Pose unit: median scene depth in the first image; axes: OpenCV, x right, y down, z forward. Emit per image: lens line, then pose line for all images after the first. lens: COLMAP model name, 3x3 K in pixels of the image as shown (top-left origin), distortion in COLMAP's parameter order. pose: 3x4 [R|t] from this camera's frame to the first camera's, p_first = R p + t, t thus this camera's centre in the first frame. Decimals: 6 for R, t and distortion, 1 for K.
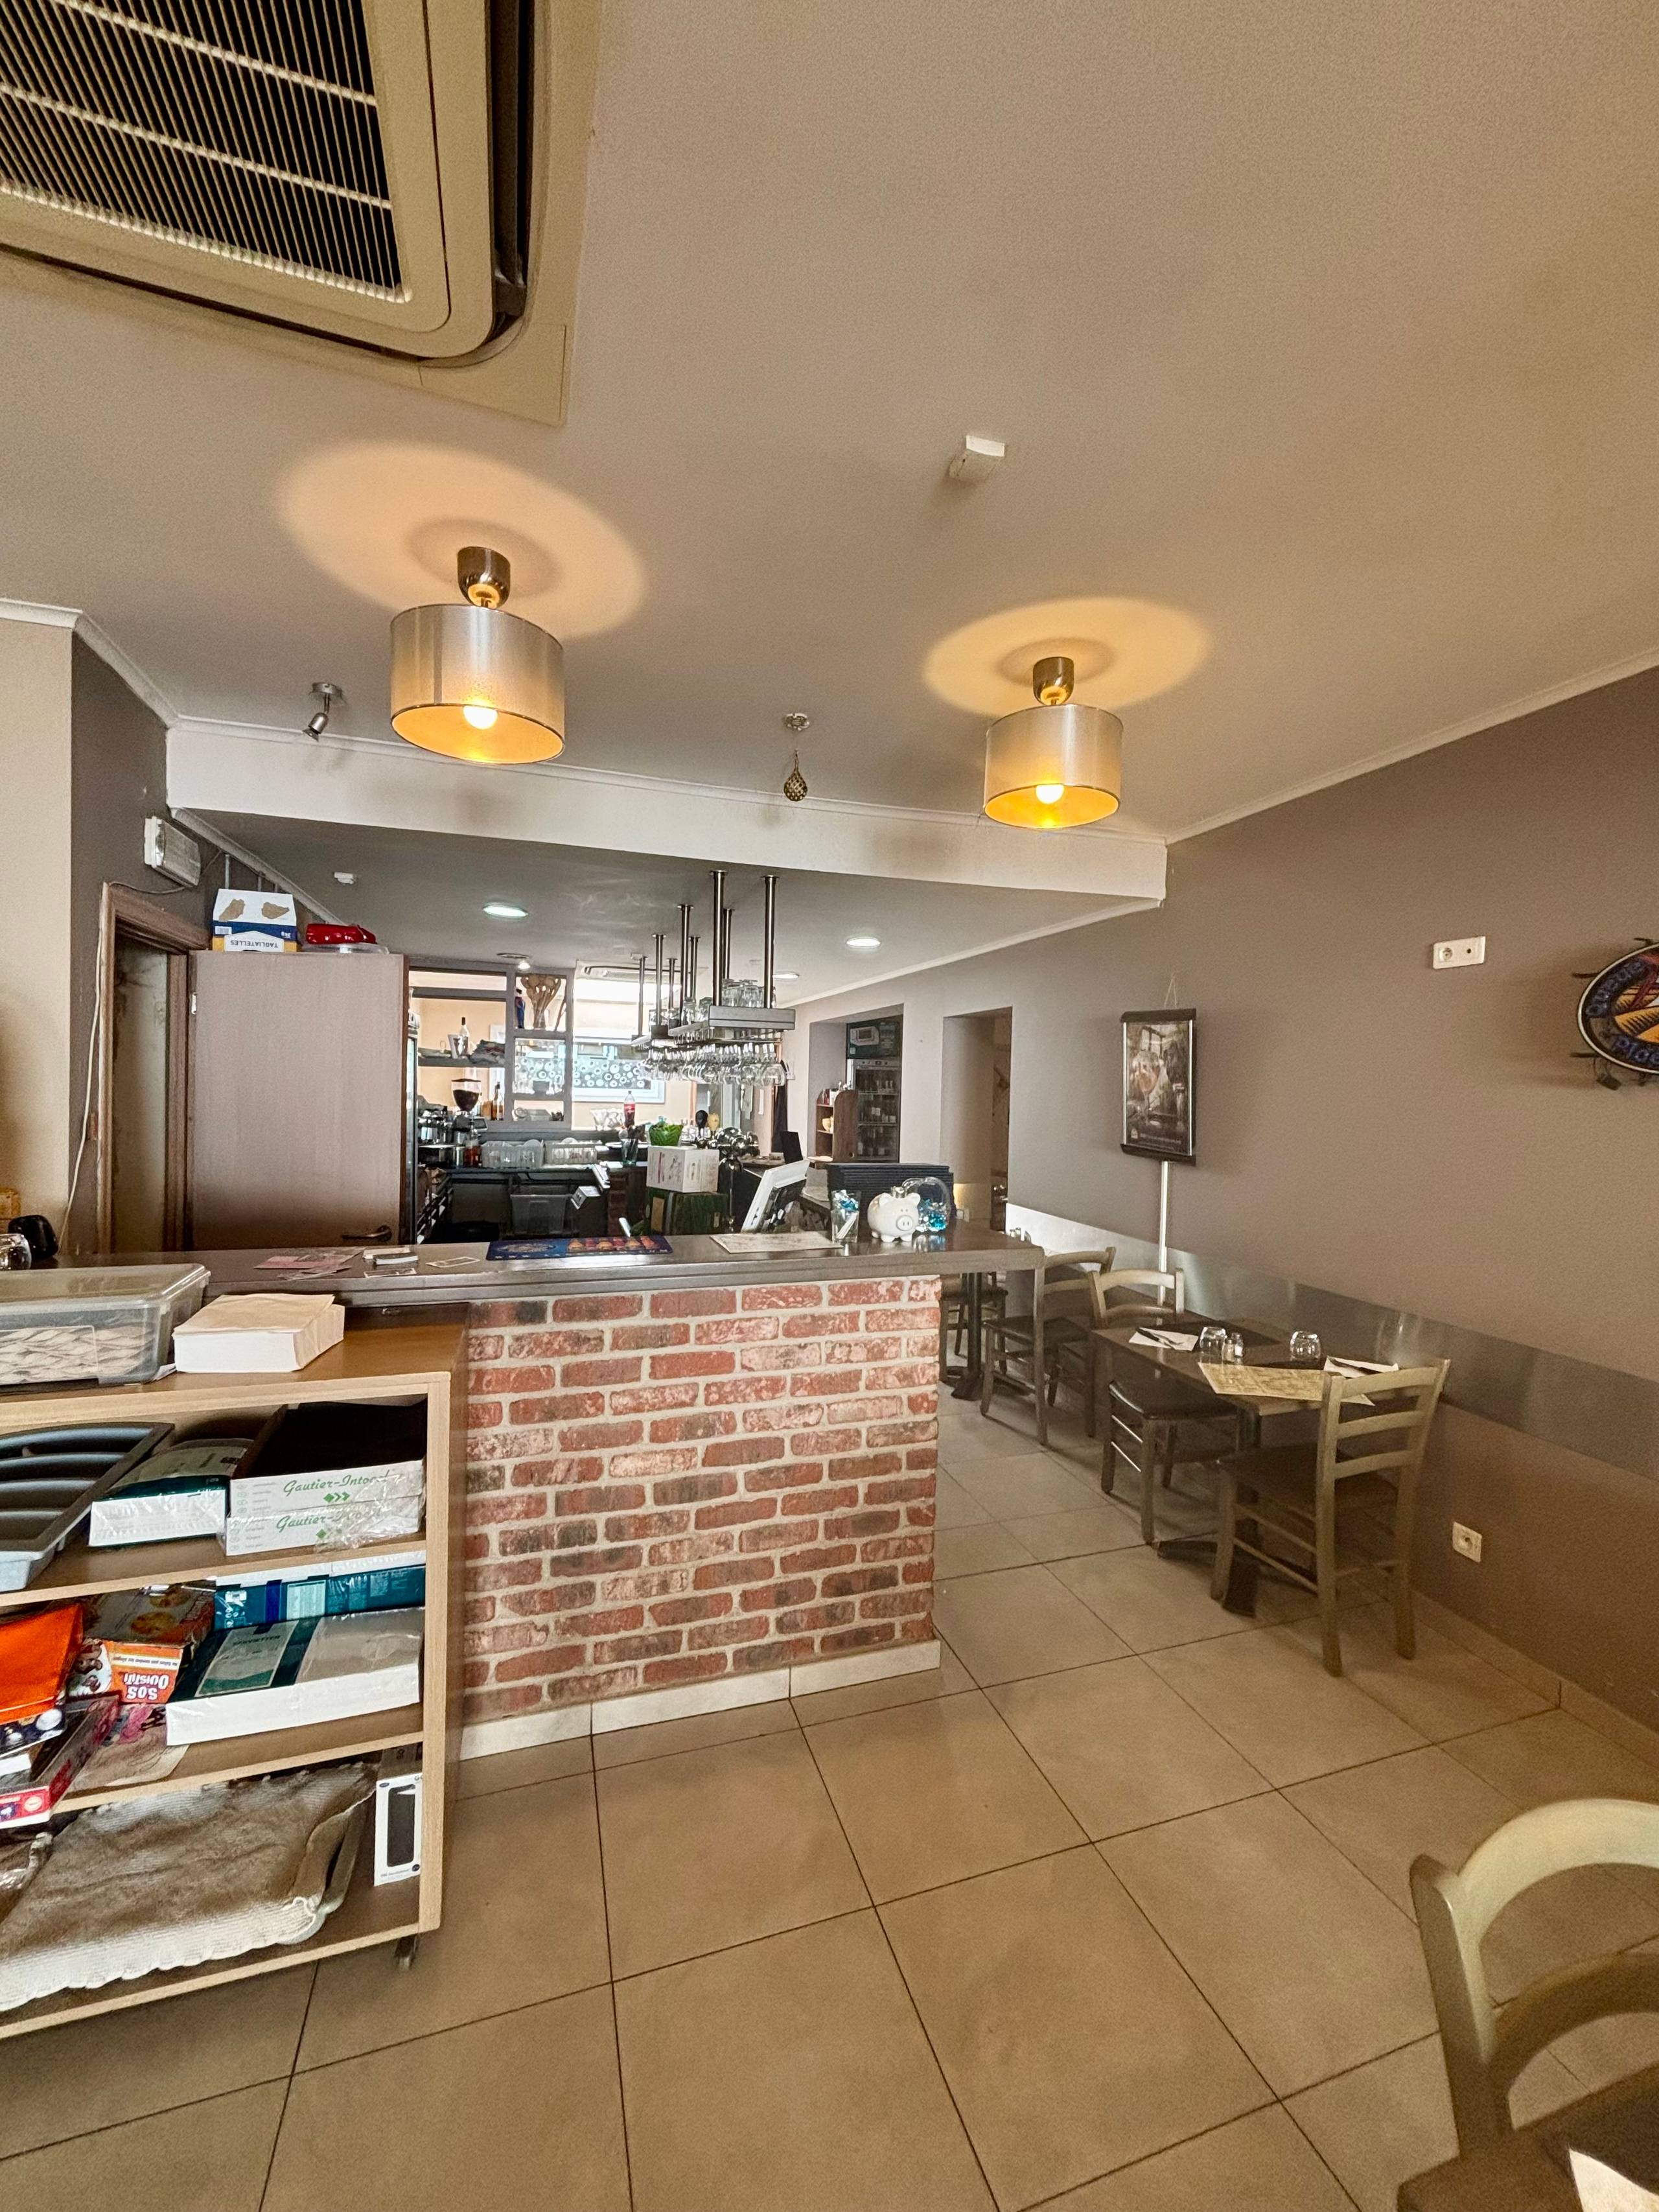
lens RADIAL K [[888.7, 0, 821.0], [0, 888.7, 1094.8], [0, 0, 1]] dist [0.000443, 0.000025]
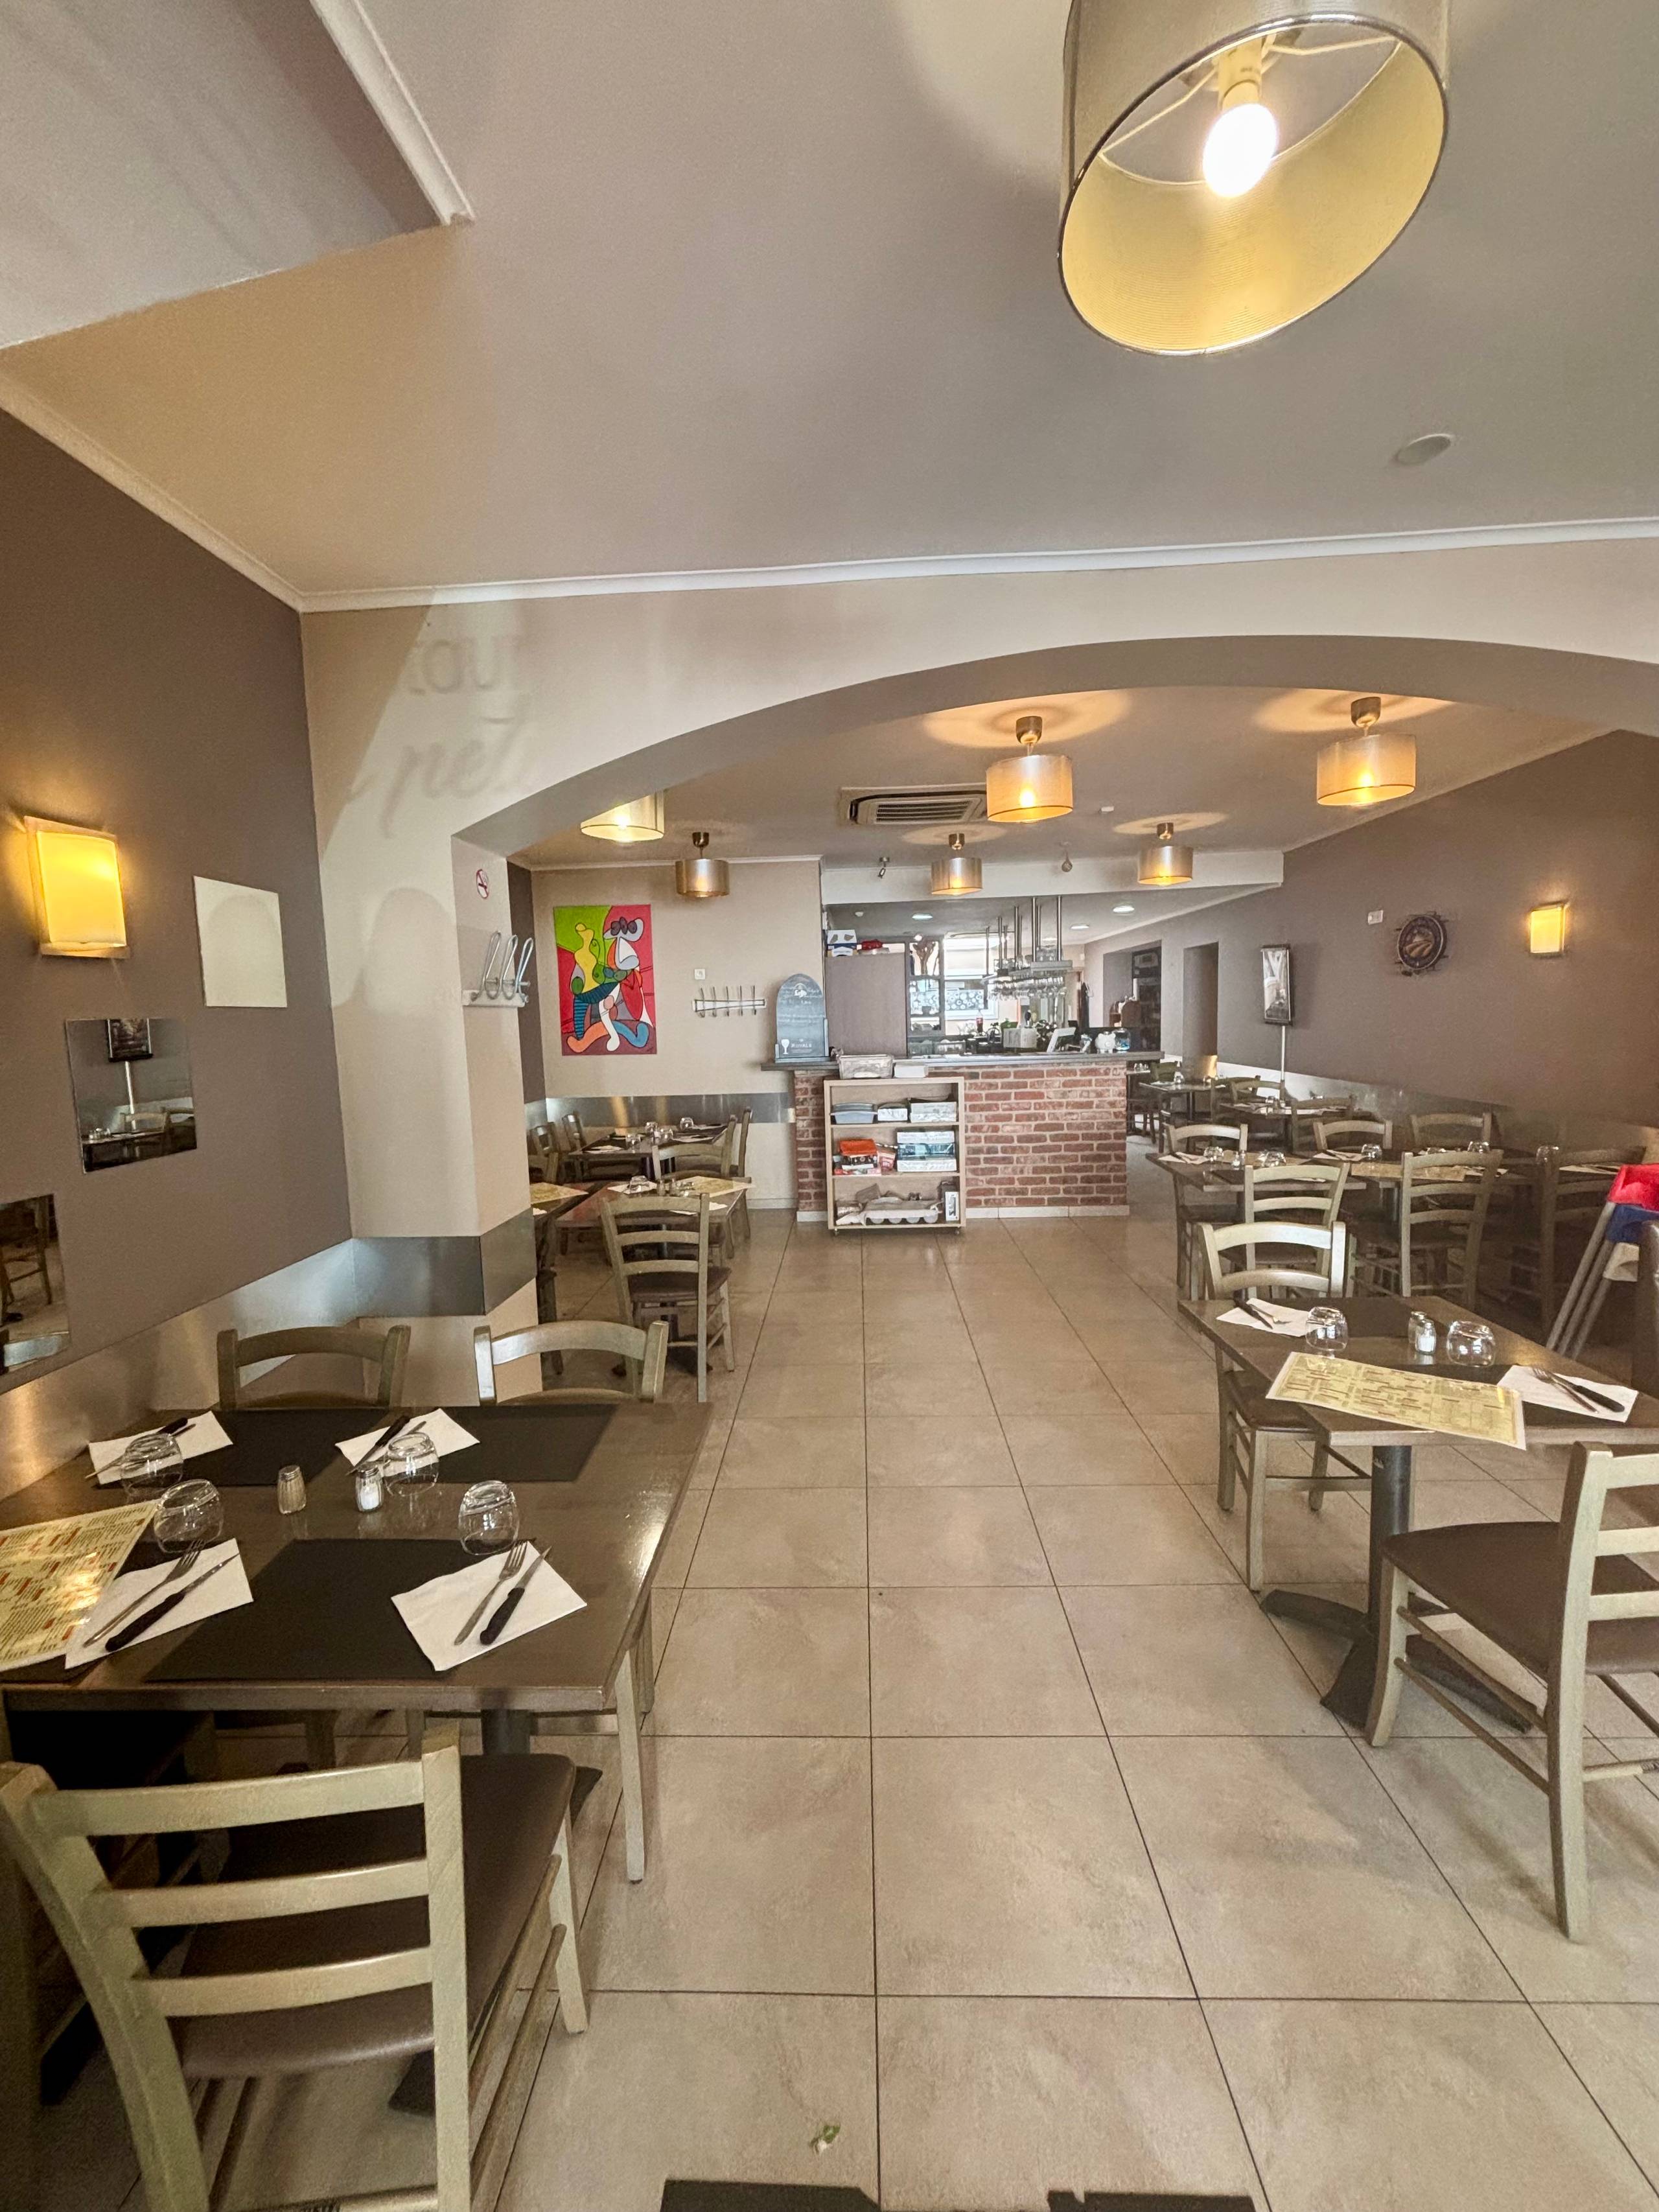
lens RADIAL K [[888.7, 0, 821.0], [0, 888.7, 1094.8], [0, 0, 1]] dist [0.000443, 0.000025]
pose [[0.936561, -0.020781, -0.349887, 0.212374], [0.049203, 0.996151, 0.072538, 0.058612], [0.347033, -0.085152, 0.933979, -1.771869]]
